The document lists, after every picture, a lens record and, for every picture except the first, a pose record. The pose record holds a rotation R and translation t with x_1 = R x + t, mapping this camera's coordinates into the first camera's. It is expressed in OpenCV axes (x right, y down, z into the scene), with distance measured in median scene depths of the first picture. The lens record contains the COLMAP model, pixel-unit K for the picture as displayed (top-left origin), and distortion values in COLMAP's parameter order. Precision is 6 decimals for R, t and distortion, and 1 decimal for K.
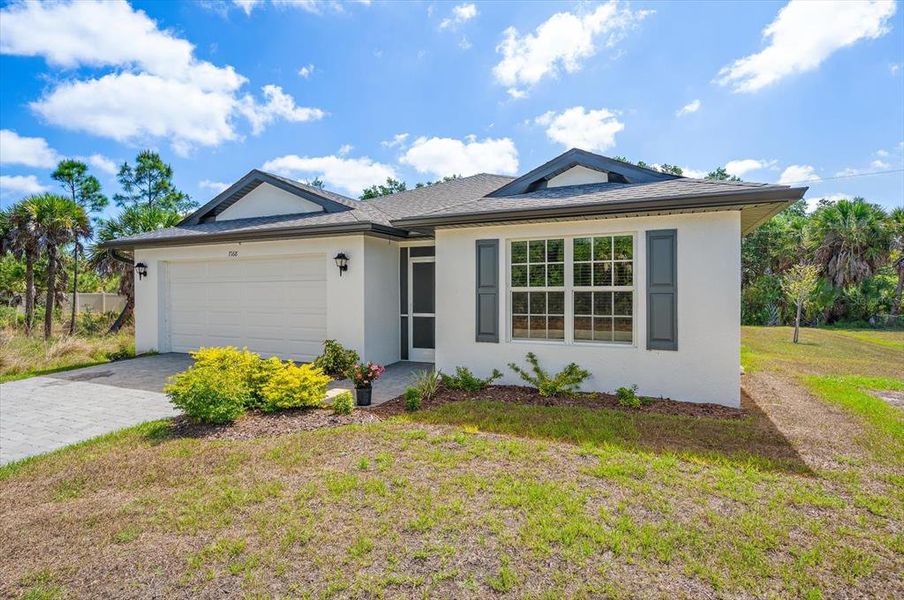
lens RADIAL K [[458.1, 0, 451.2], [0, 458.1, 282.3], [0, 0, 1]] dist [0.020874, 0.000125]
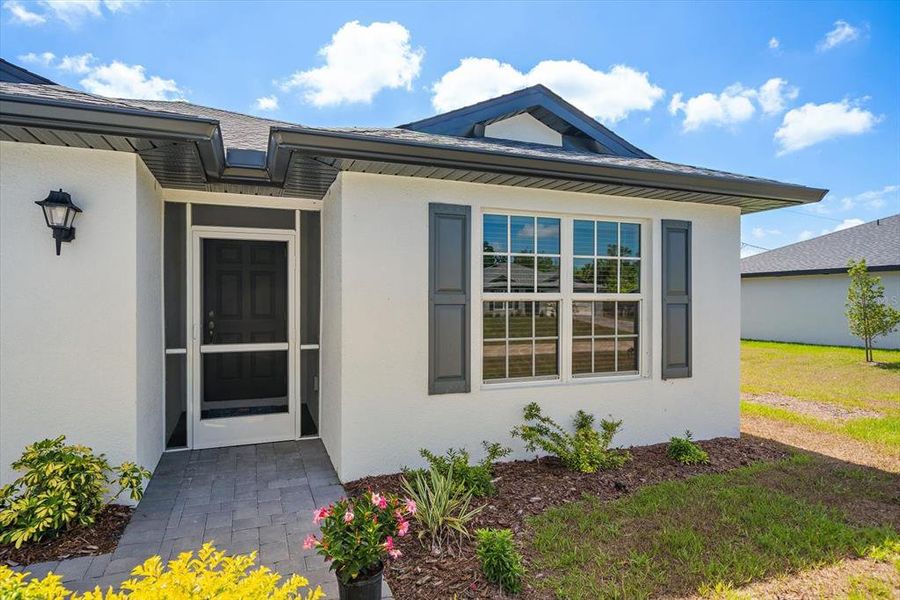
lens RADIAL K [[526.2, 0, 451.5], [0, 526.2, 303.5], [0, 0, 1]] dist [0.002095, 0.000398]
pose [[0.695502, 0.000324, 0.718524, -0.291867], [-0.017817, 0.999700, 0.016796, 0.010532], [-0.718303, -0.024484, 0.695299, 0.446525]]
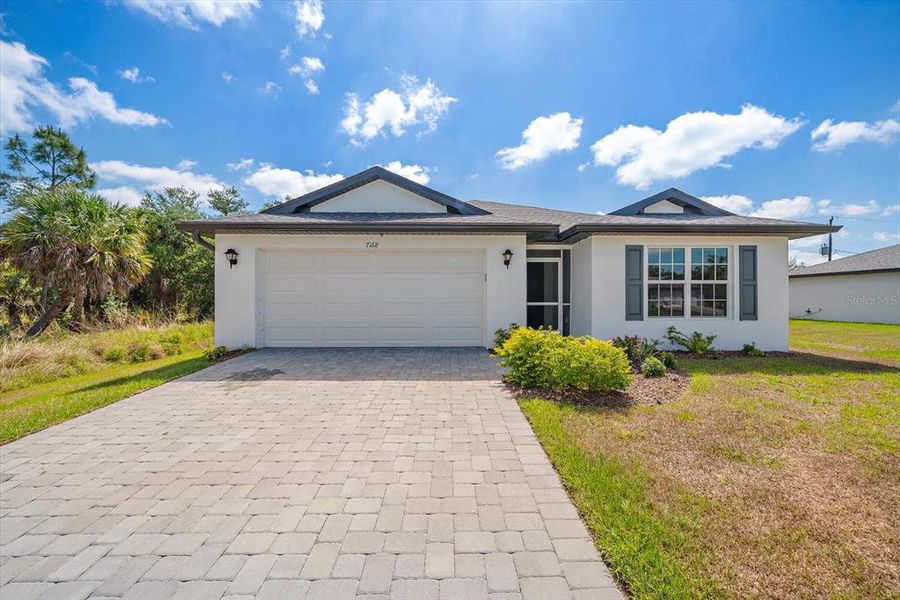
lens RADIAL K [[352.1, 0, 451.9], [0, 352.1, 298.3], [0, 0, 1]] dist [-0.000160, 0.000047]
pose [[0.898958, 0.004558, 0.438011, -0.687742], [-0.011648, 0.999841, 0.013501, 0.044931], [-0.437879, -0.017239, 0.898868, 0.232945]]
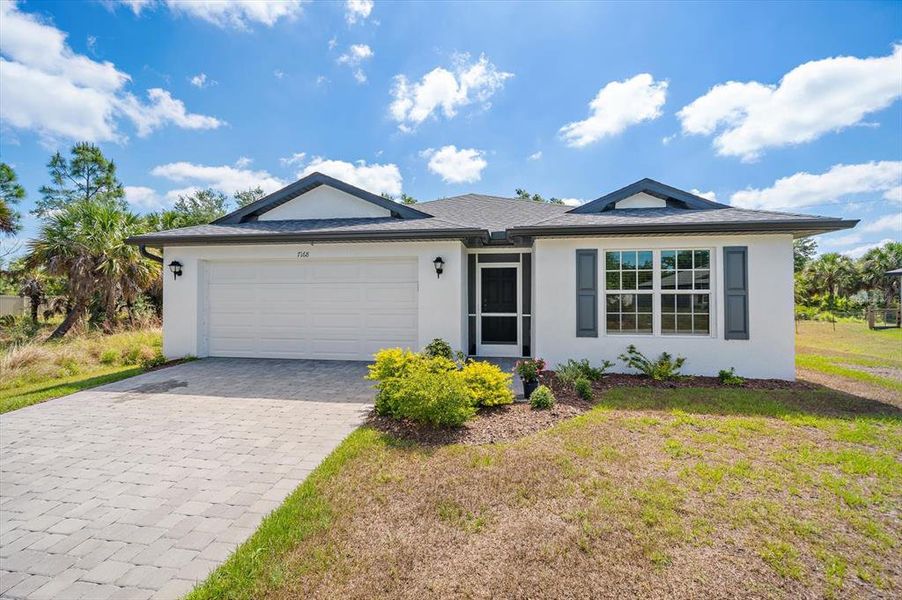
lens RADIAL K [[393.3, 0, 447.8], [0, 393.3, 291.1], [0, 0, 1]] dist [0.000791, -0.000280]
pose [[0.960648, 0.007985, 0.277654, -0.427806], [-0.009669, 0.999942, 0.004698, 0.009688], [-0.277600, -0.007198, 0.960670, 0.106921]]
